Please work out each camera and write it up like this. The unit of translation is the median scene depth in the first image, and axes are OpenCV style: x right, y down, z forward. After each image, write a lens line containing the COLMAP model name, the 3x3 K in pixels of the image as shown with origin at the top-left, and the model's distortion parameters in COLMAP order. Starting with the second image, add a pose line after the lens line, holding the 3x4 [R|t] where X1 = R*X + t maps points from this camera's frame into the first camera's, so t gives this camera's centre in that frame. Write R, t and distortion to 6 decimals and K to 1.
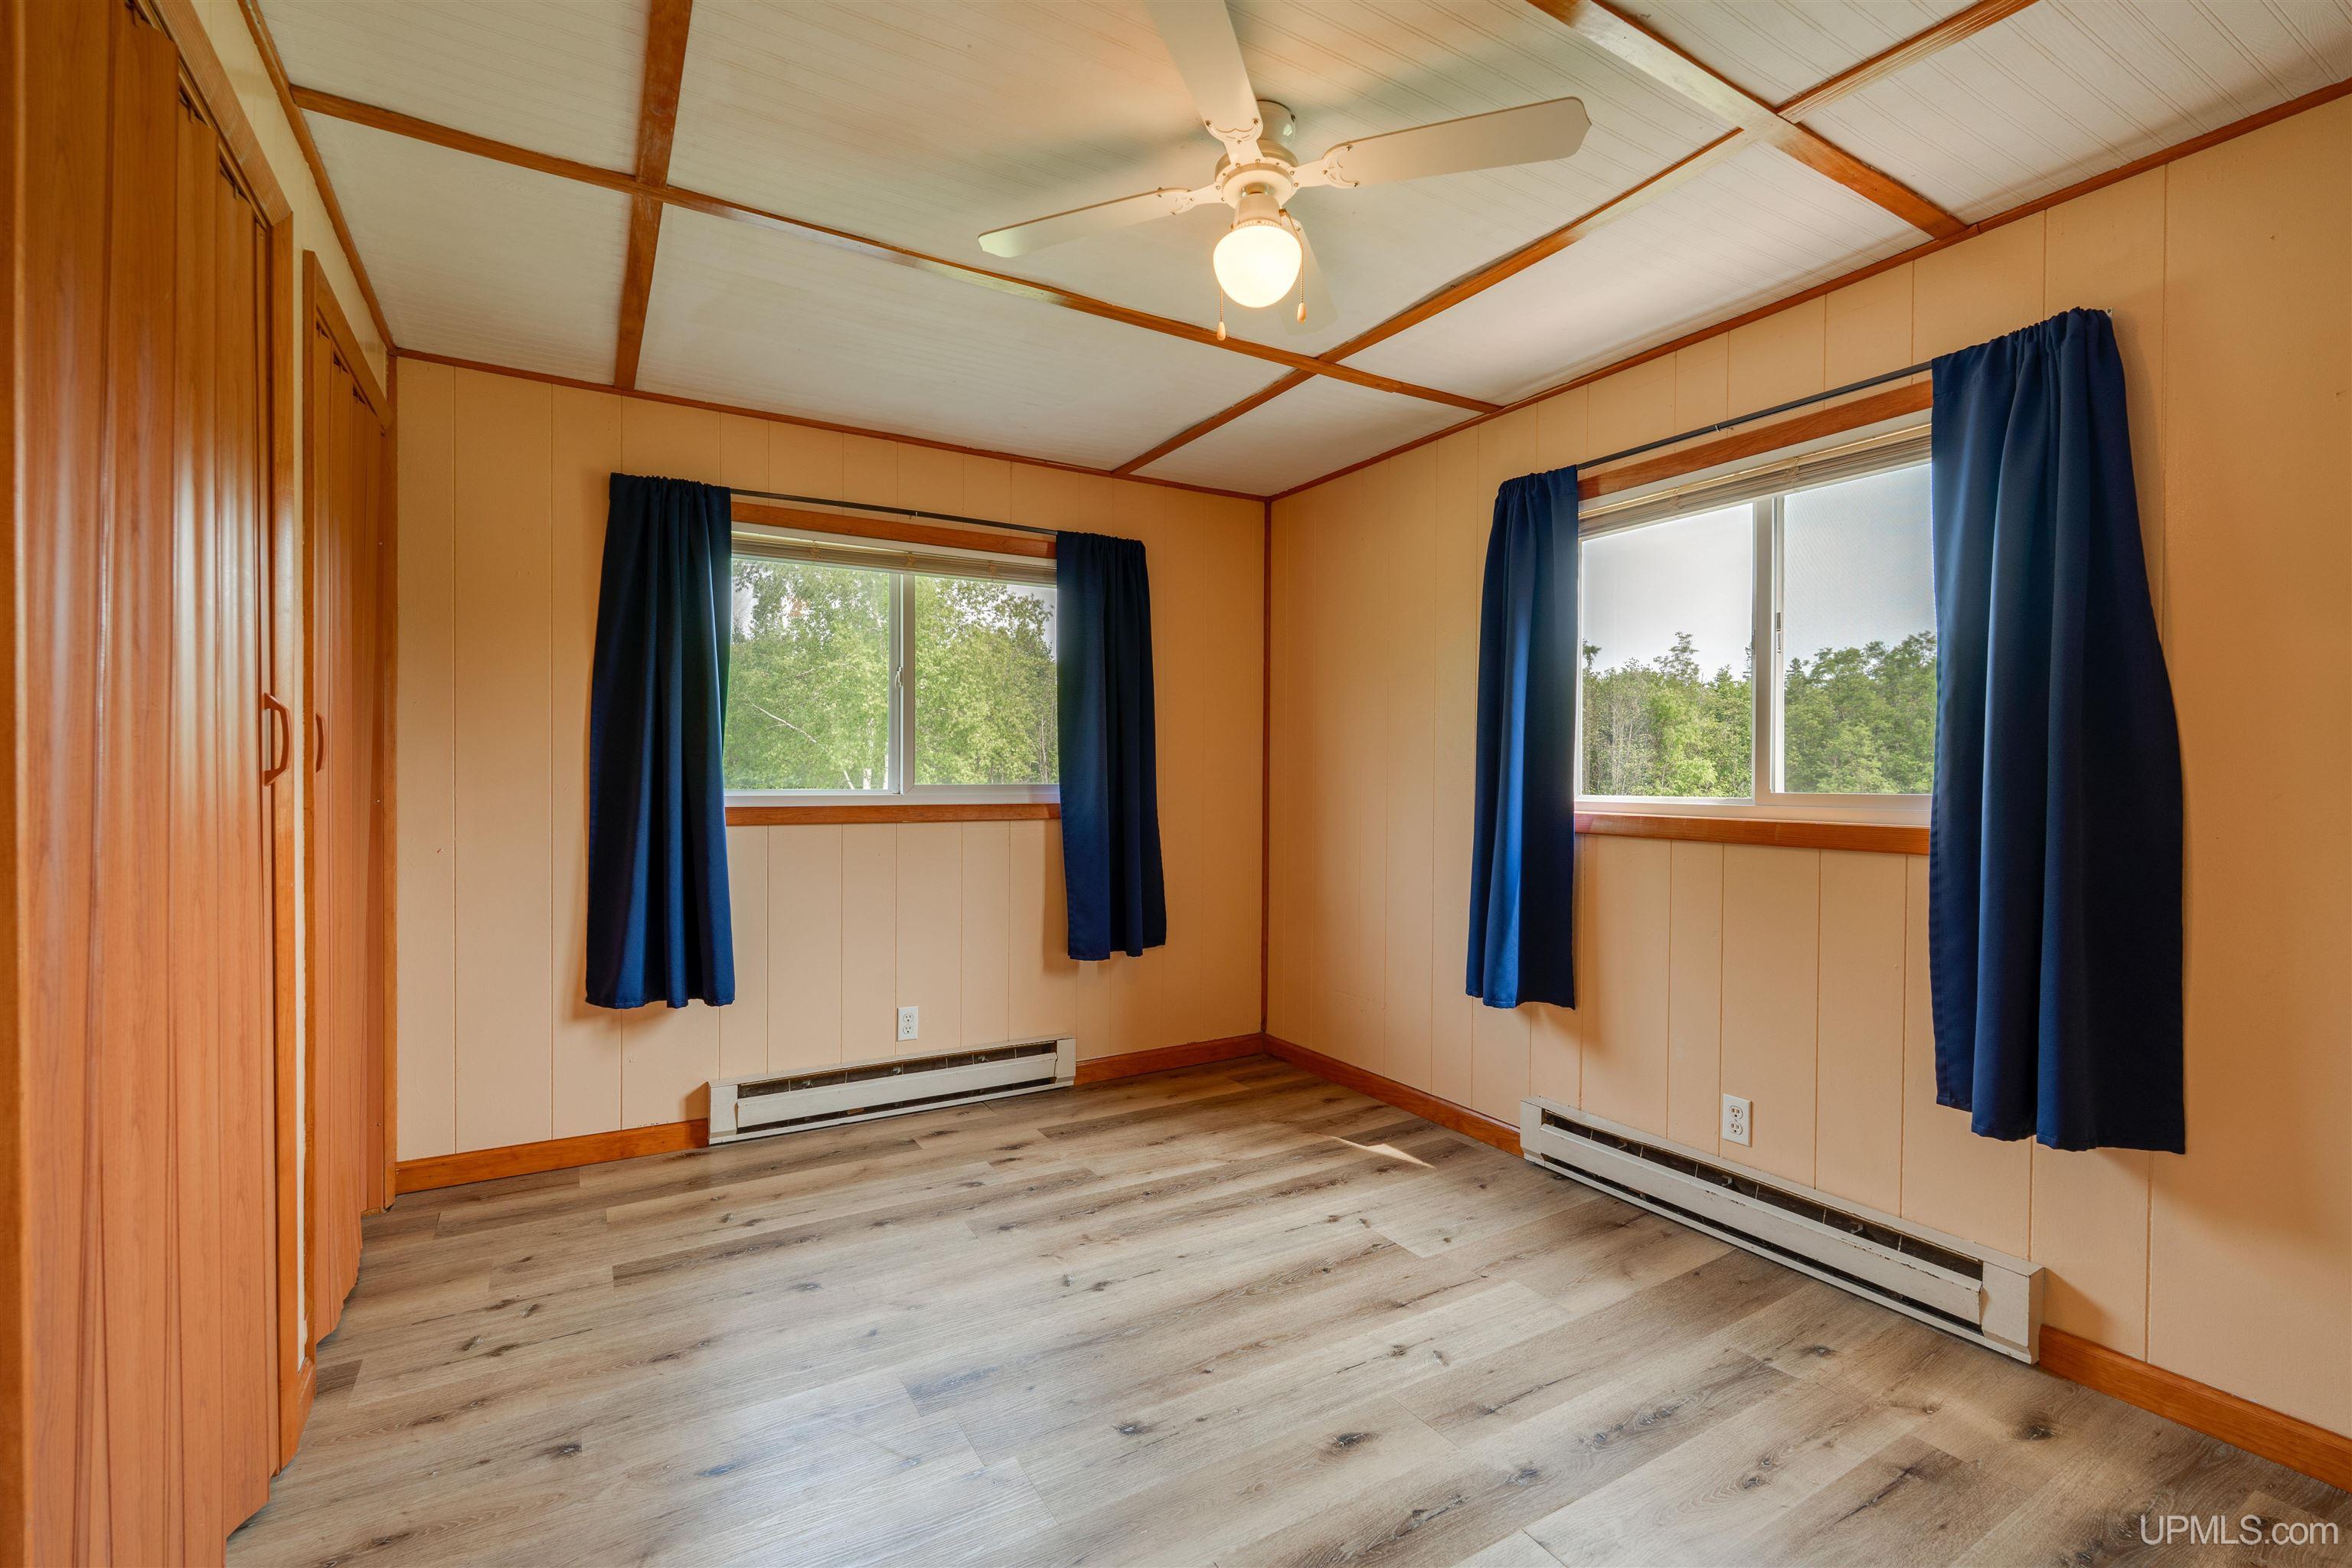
lens RADIAL K [[1035.2, 0, 1176.0], [0, 1035.2, 784.0], [0, 0, 1]] dist [-0.003023, 0.000241]
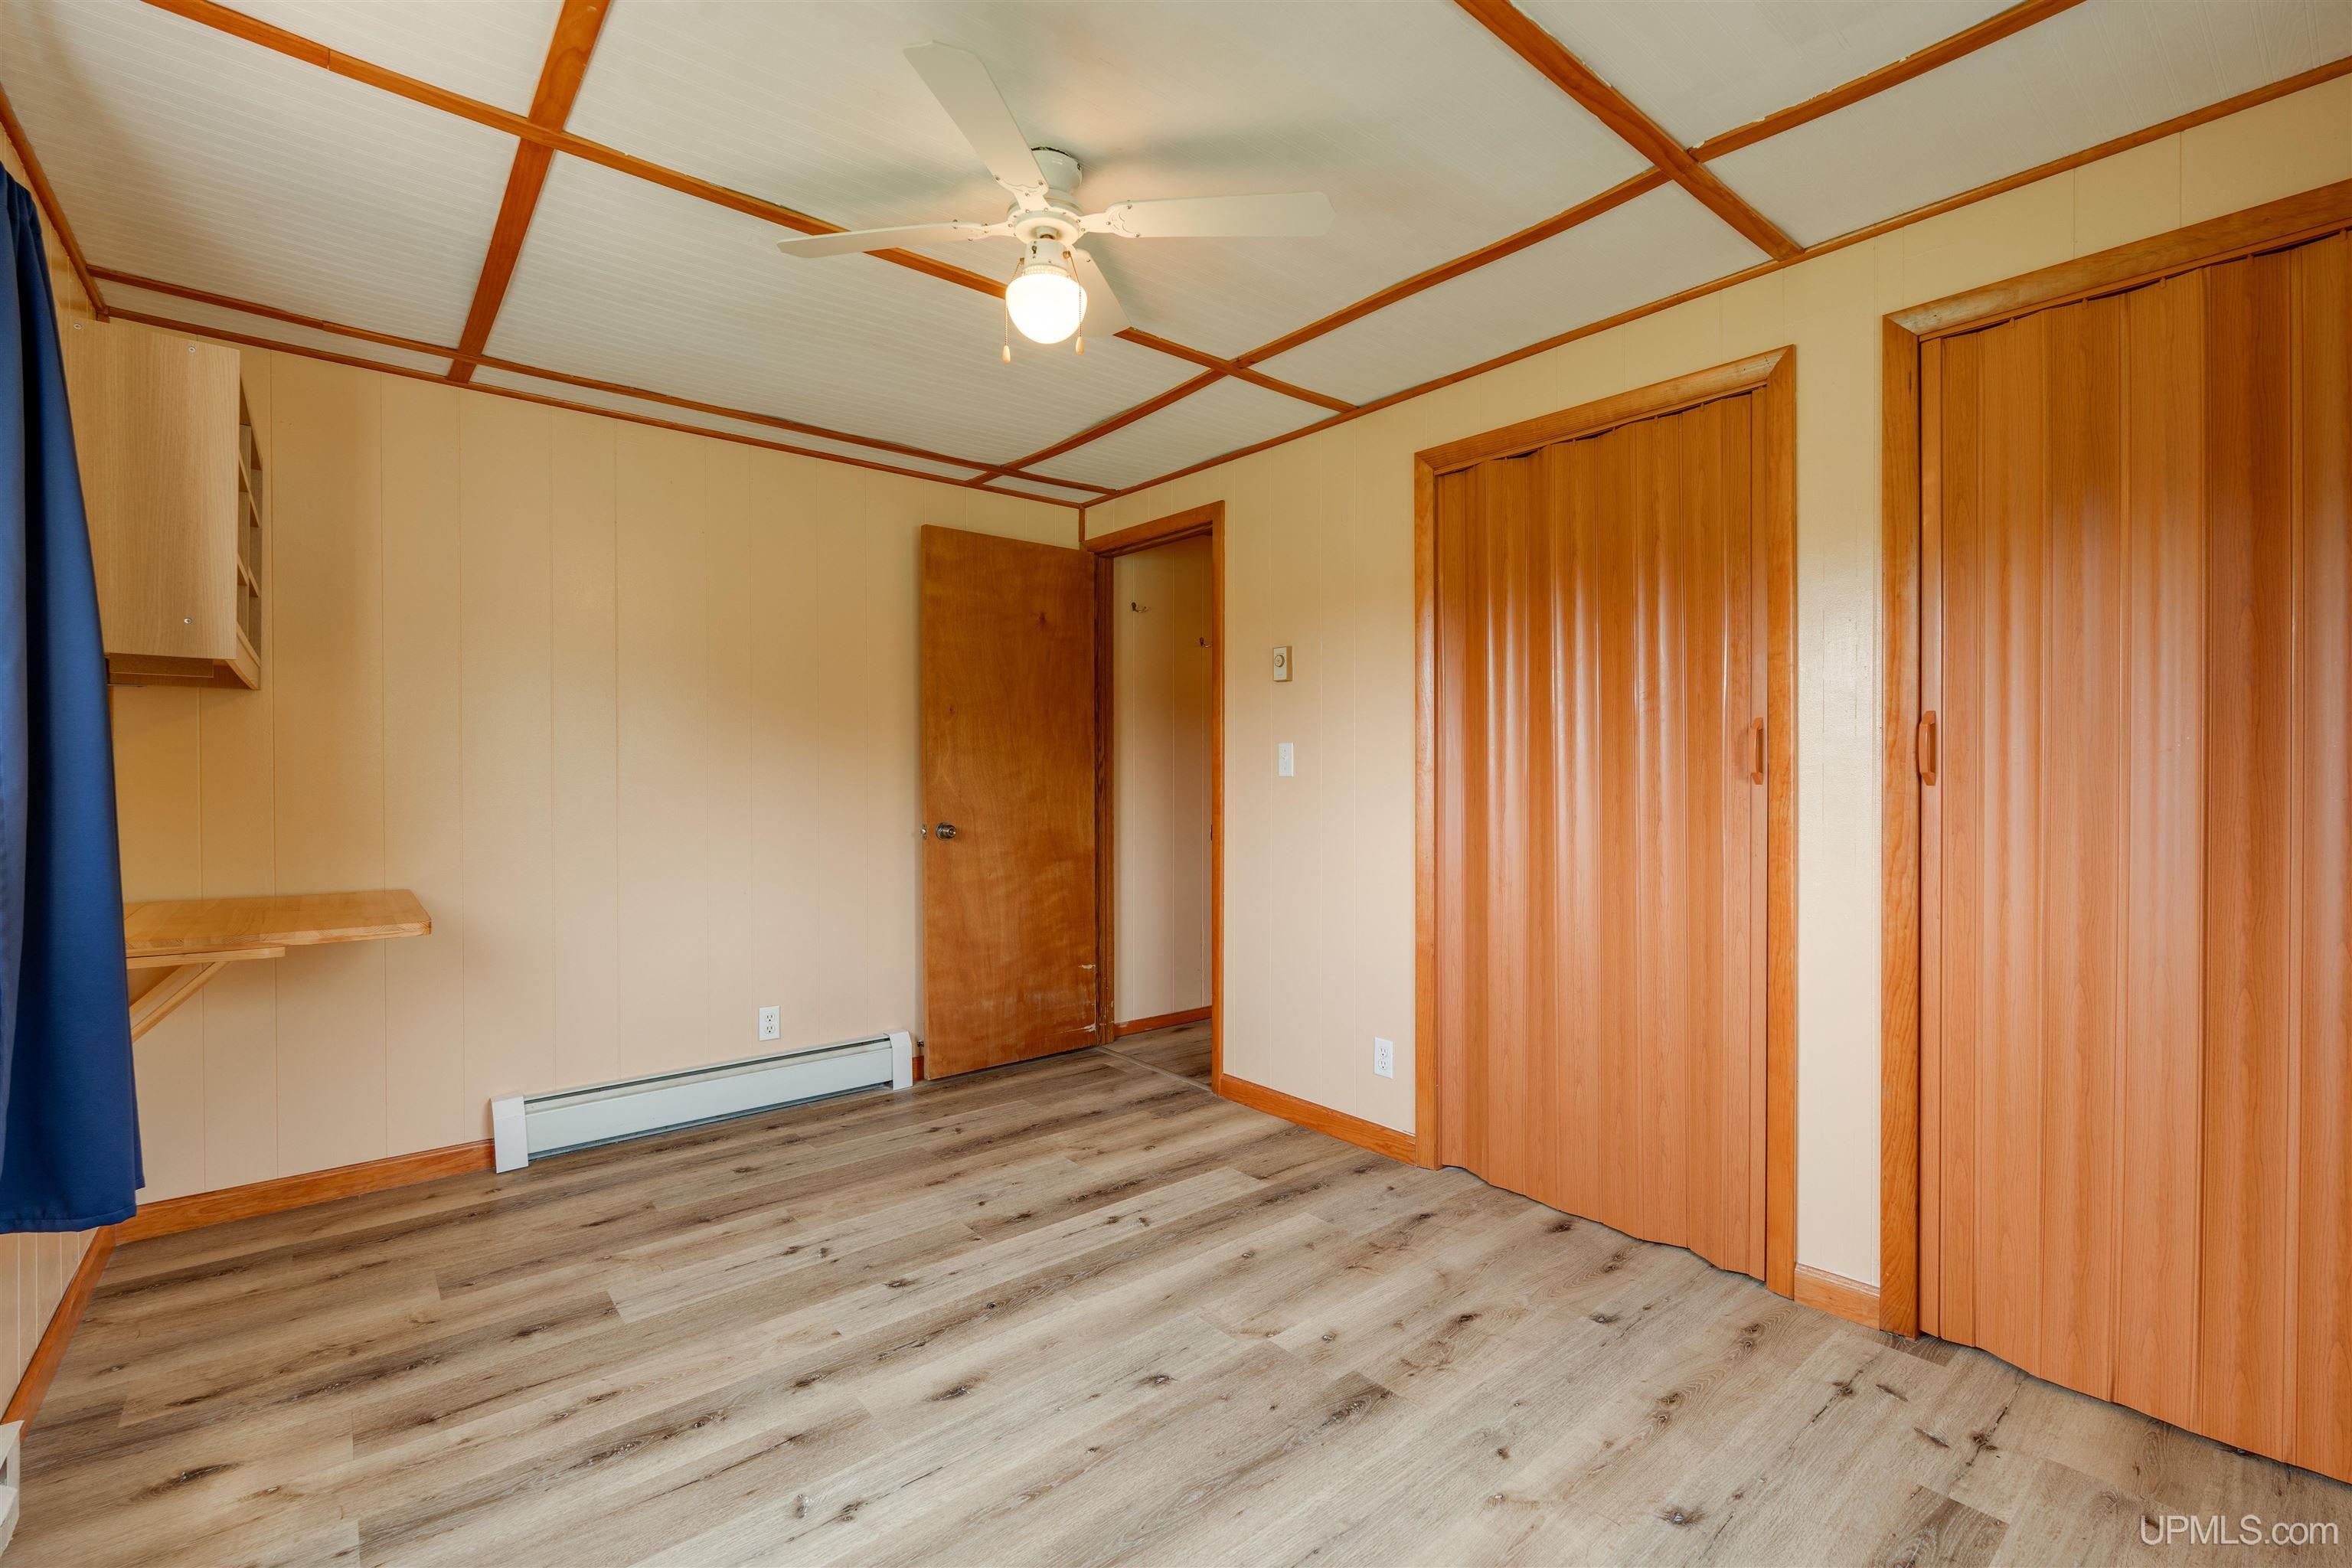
lens RADIAL K [[1035.2, 0, 1176.0], [0, 1035.2, 784.0], [0, 0, 1]] dist [-0.003023, 0.000241]
pose [[-0.987687, -0.002632, -0.156422, 0.105492], [-0.006221, 0.999728, 0.022465, -0.021362], [0.156320, 0.023162, -0.987435, 1.982263]]
